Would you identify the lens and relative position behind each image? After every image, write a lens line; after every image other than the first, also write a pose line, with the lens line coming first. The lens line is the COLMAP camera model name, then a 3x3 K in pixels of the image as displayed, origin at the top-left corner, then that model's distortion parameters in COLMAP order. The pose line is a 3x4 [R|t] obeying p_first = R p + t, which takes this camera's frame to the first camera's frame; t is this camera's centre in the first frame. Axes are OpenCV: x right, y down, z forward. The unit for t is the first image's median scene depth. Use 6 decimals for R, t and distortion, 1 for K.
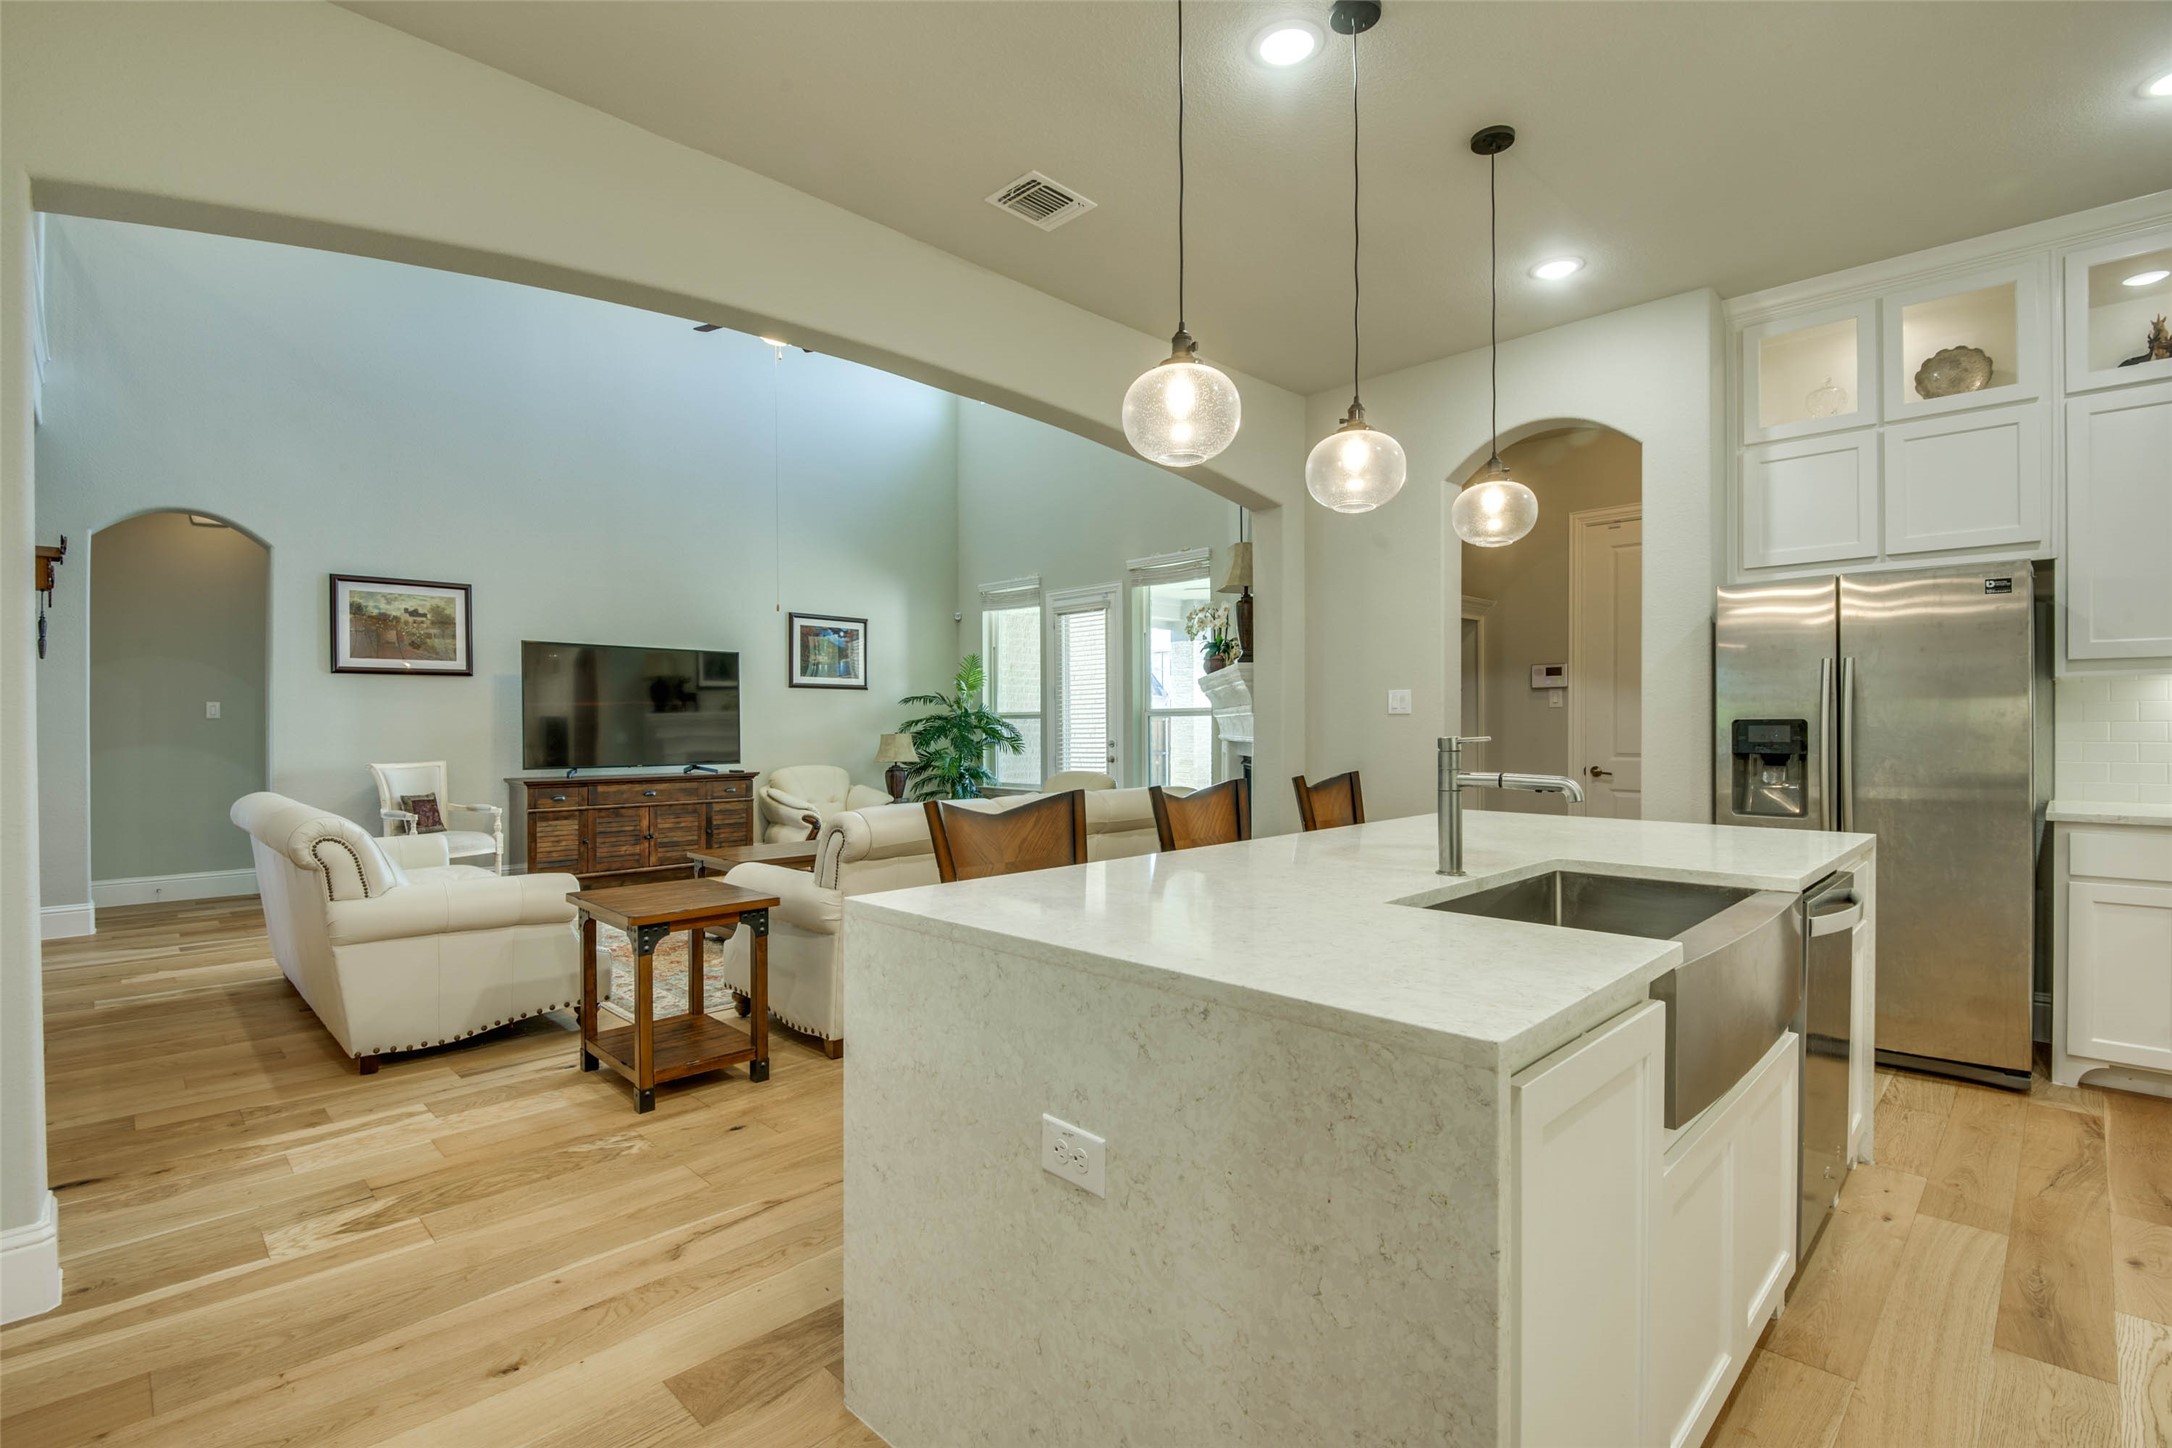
lens RADIAL K [[1002.8, 0, 1081.1], [0, 1002.8, 727.7], [0, 0, 1]] dist [0.004599, -0.007431]
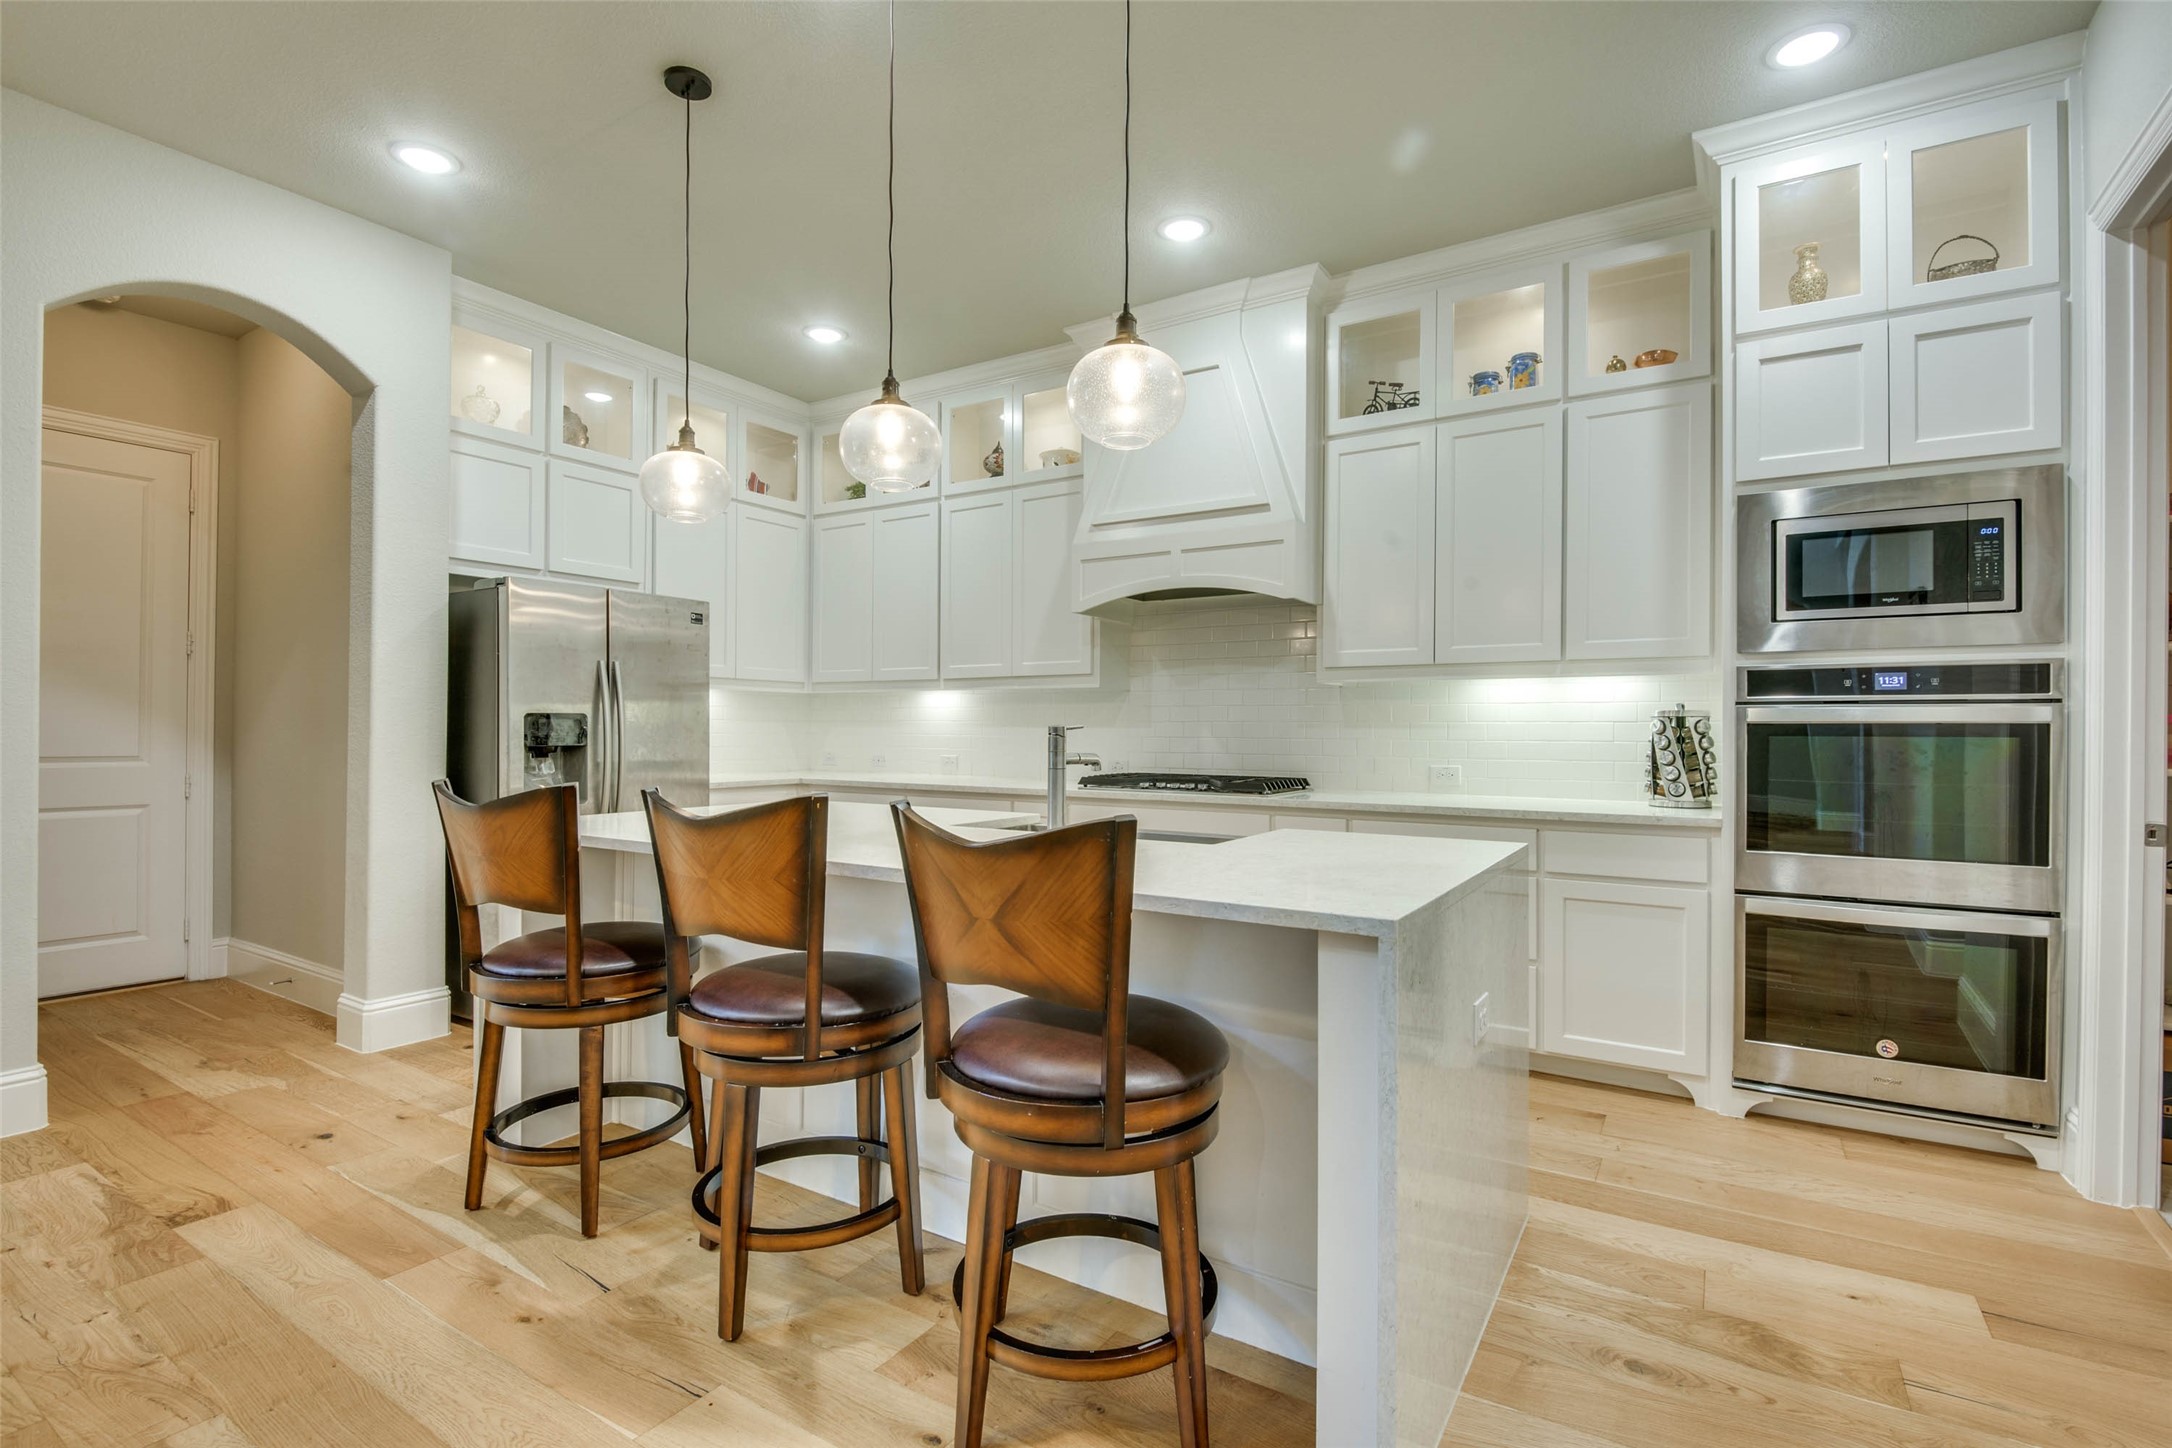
lens RADIAL K [[1002.8, 0, 1098.3], [0, 1002.8, 735.0], [0, 0, 1]] dist [0.004599, -0.007431]
pose [[-0.246525, -0.001315, 0.969136, -0.229295], [-0.001509, 0.999998, 0.000973, 0.005940], [-0.969135, -0.001223, -0.246526, 0.330415]]
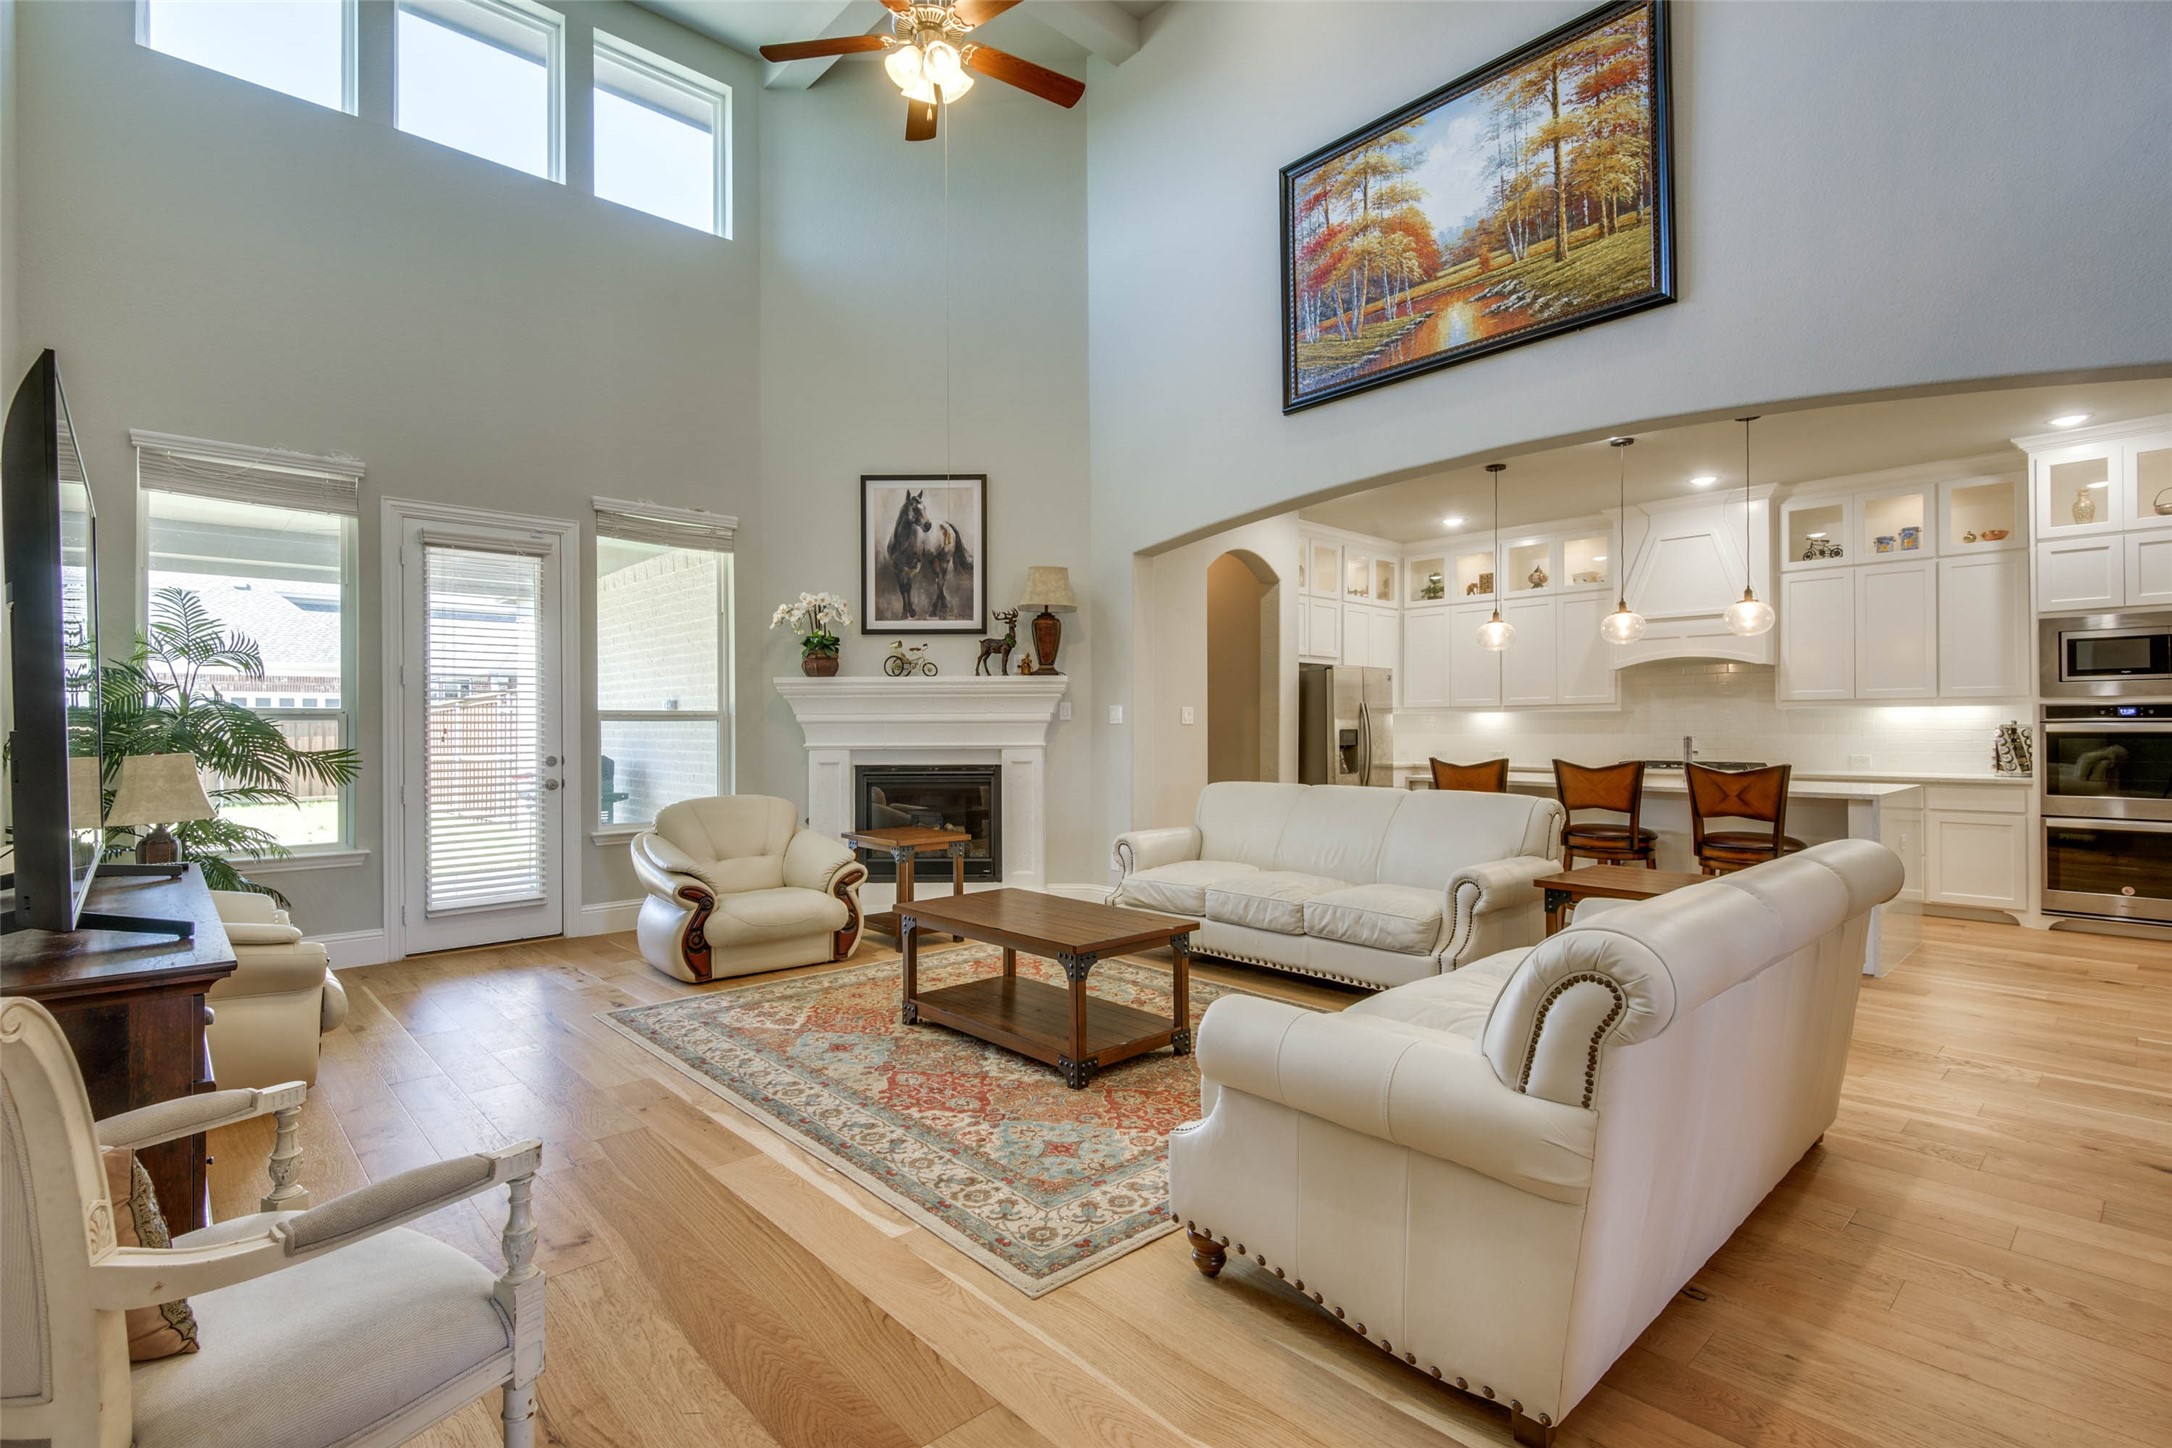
lens RADIAL K [[1002.8, 0, 1075.3], [0, 1002.8, 724.6], [0, 0, 1]] dist [0.004599, -0.007431]
pose [[0.033259, 0.010696, 0.999390, -0.717113], [0.003802, 0.999934, -0.010828, 0.001114], [-0.999440, 0.004160, 0.033216, 0.720147]]
